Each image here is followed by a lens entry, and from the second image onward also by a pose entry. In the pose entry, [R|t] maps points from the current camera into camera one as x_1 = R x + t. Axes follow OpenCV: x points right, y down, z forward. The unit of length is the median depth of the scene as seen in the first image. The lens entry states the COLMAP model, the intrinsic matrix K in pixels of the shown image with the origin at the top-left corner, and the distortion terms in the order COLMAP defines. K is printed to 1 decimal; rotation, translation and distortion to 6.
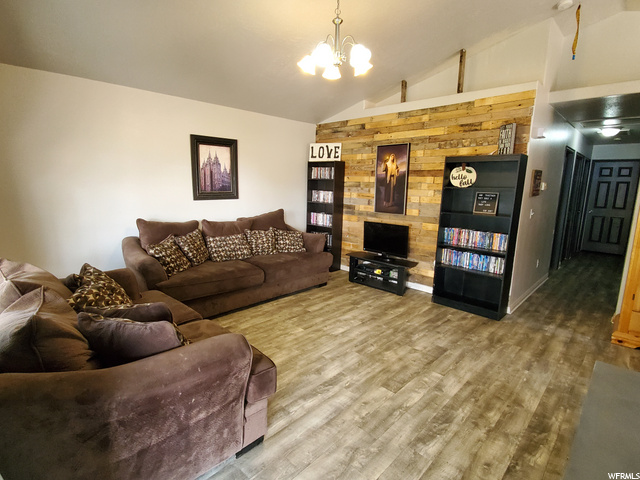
lens RADIAL K [[327.2, 0, 316.0], [0, 327.2, 240.3], [0, 0, 1]] dist [-0.001166, 0.000097]
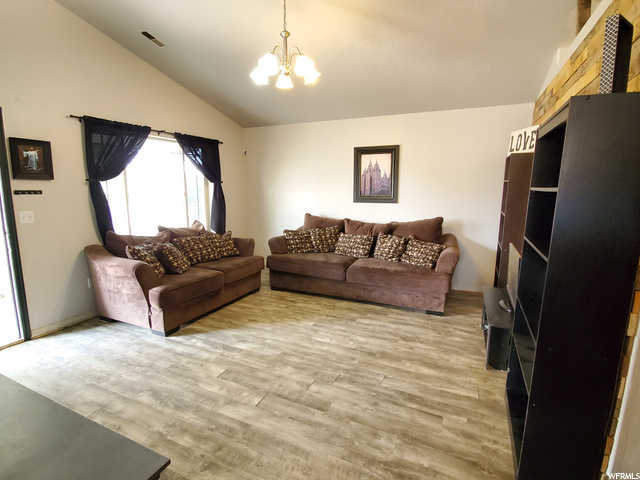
lens RADIAL K [[327.2, 0, 315.7], [0, 327.2, 240.8], [0, 0, 1]] dist [-0.001166, 0.000097]
pose [[0.333354, 0.134990, -0.933088, 0.842463], [-0.160406, 0.983388, 0.084960, -0.076732], [0.929056, 0.121351, 0.349469, 0.566922]]
